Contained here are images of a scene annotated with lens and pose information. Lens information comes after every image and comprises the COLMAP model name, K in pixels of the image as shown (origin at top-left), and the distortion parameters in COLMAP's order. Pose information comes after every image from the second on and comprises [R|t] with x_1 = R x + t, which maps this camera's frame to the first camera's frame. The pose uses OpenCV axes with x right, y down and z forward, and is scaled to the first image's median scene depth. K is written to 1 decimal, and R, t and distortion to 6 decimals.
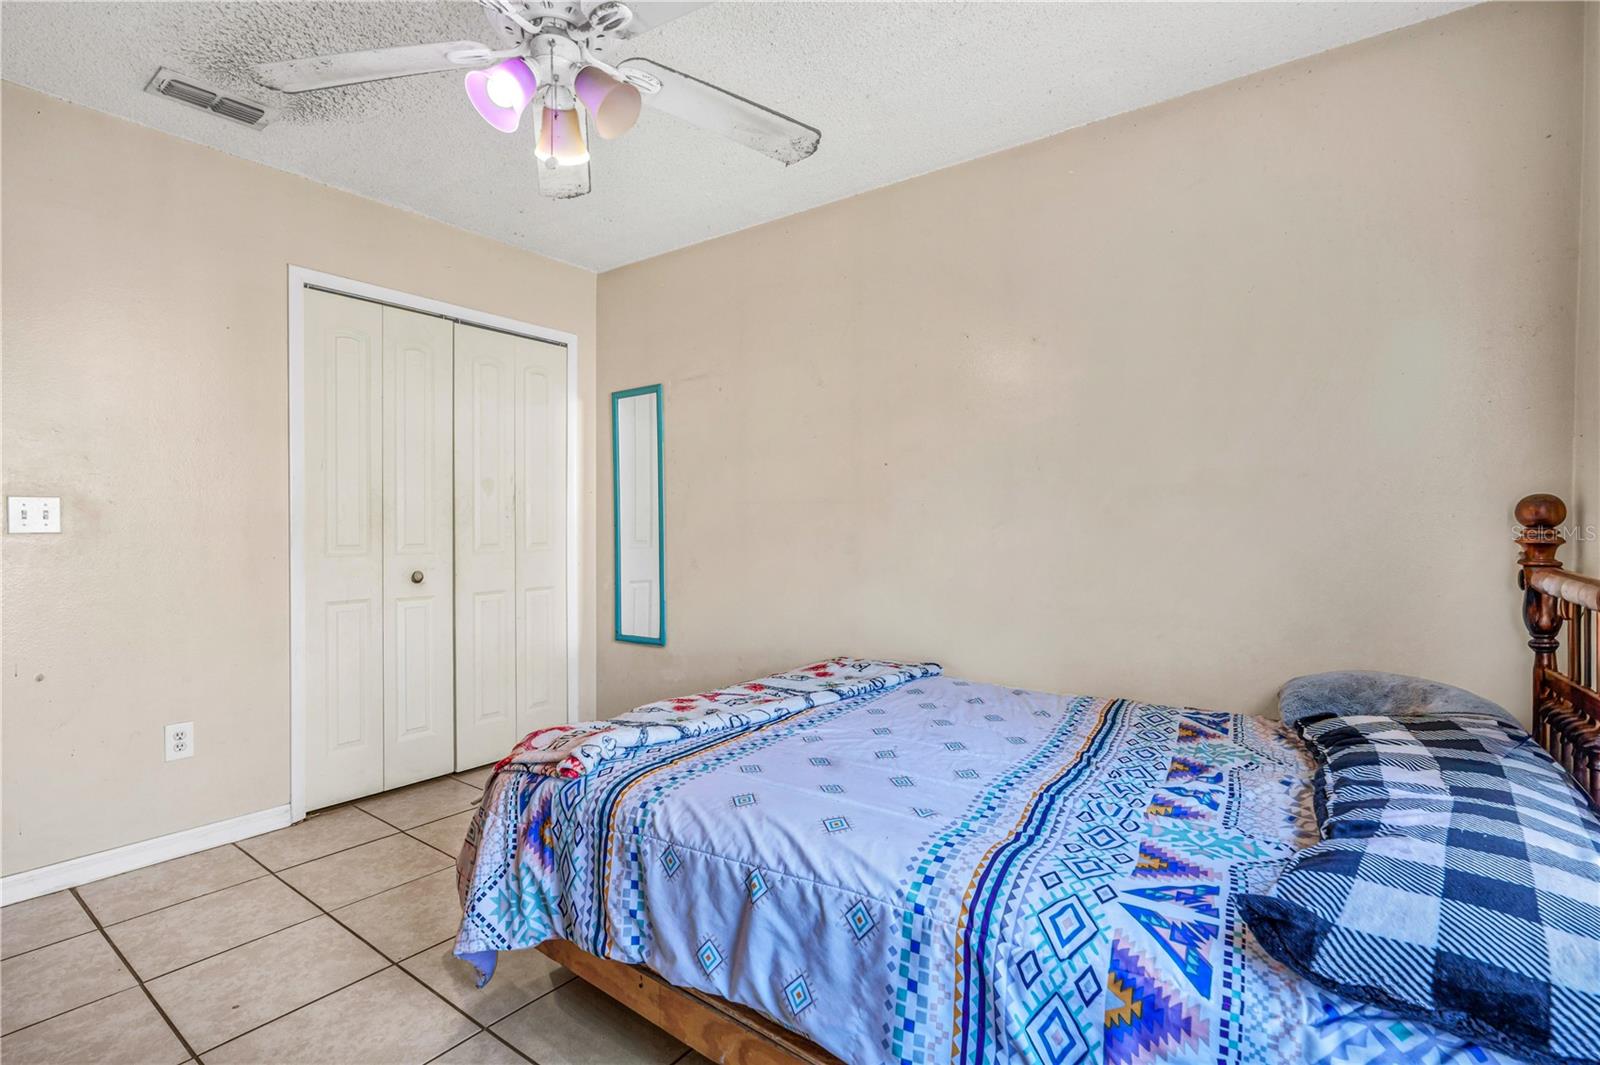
lens RADIAL K [[751.0, 0, 800.0], [0, 751.0, 532.5], [0, 0, 1]] dist [-0.003254, 0.001340]
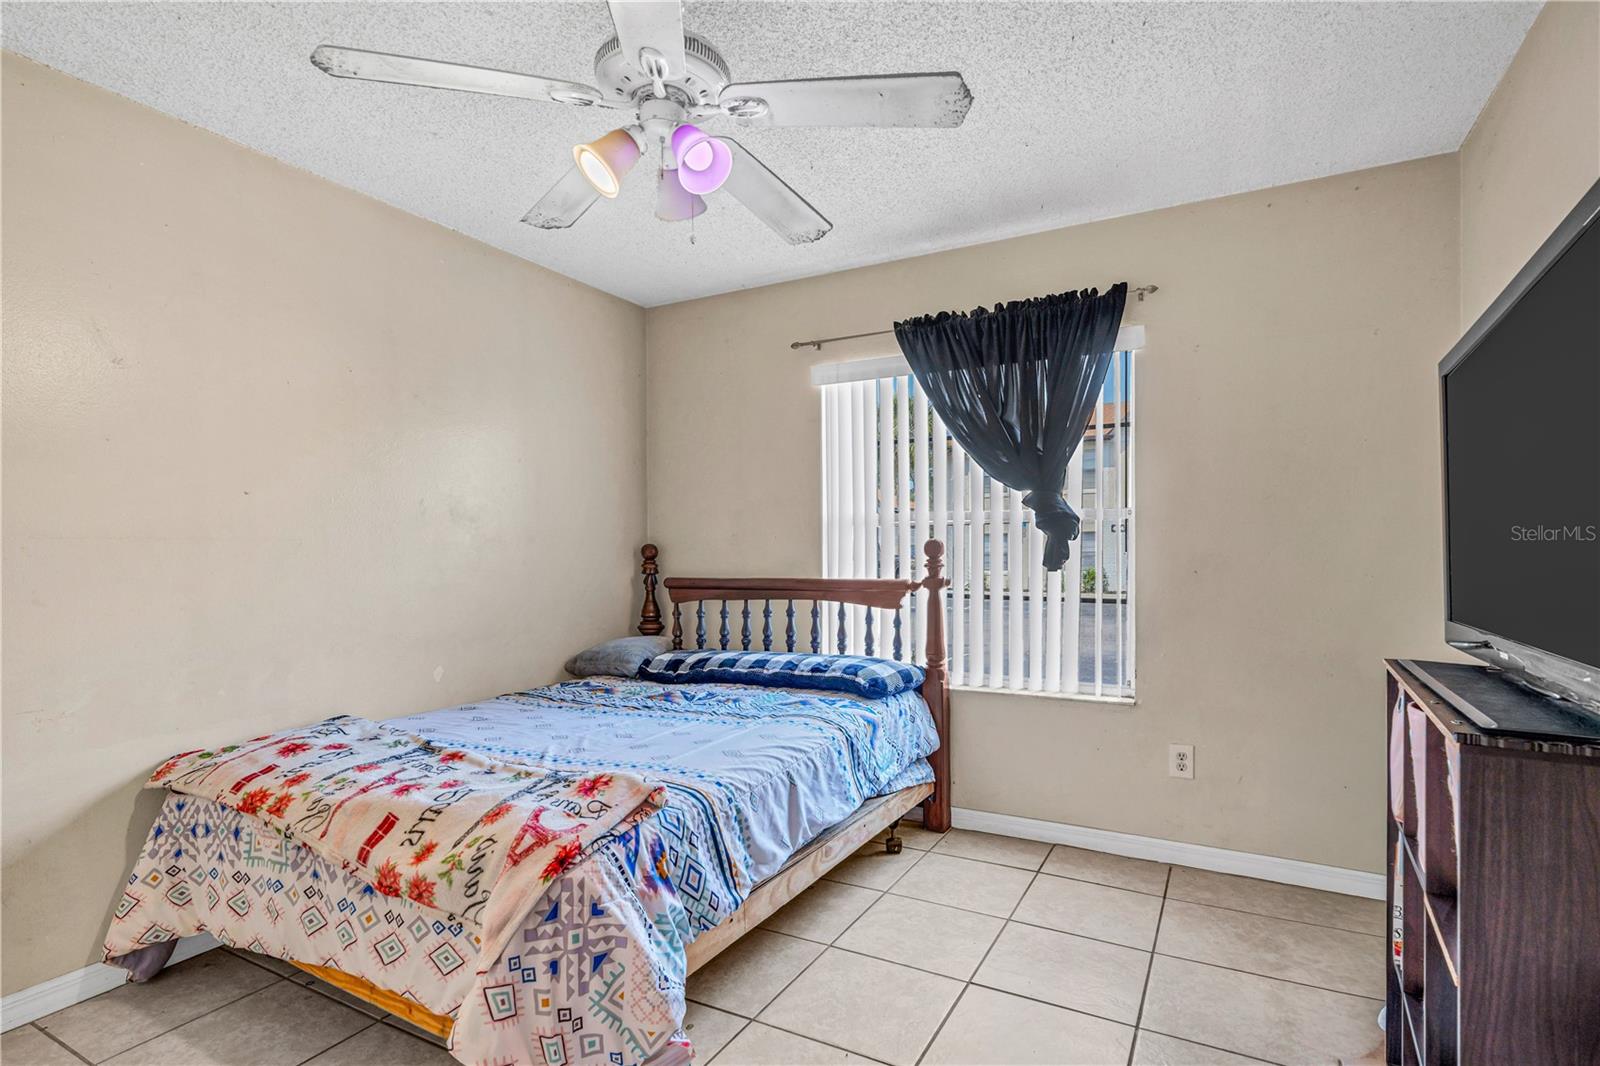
lens RADIAL K [[776.8, 0, 806.6], [0, 776.8, 555.1], [0, 0, 1]] dist [-0.000288, 0.000310]
pose [[-0.129983, -0.009568, 0.991470, -1.387374], [0.017295, 0.999779, 0.011916, -0.037892], [-0.991365, 0.018696, -0.129789, 0.917508]]
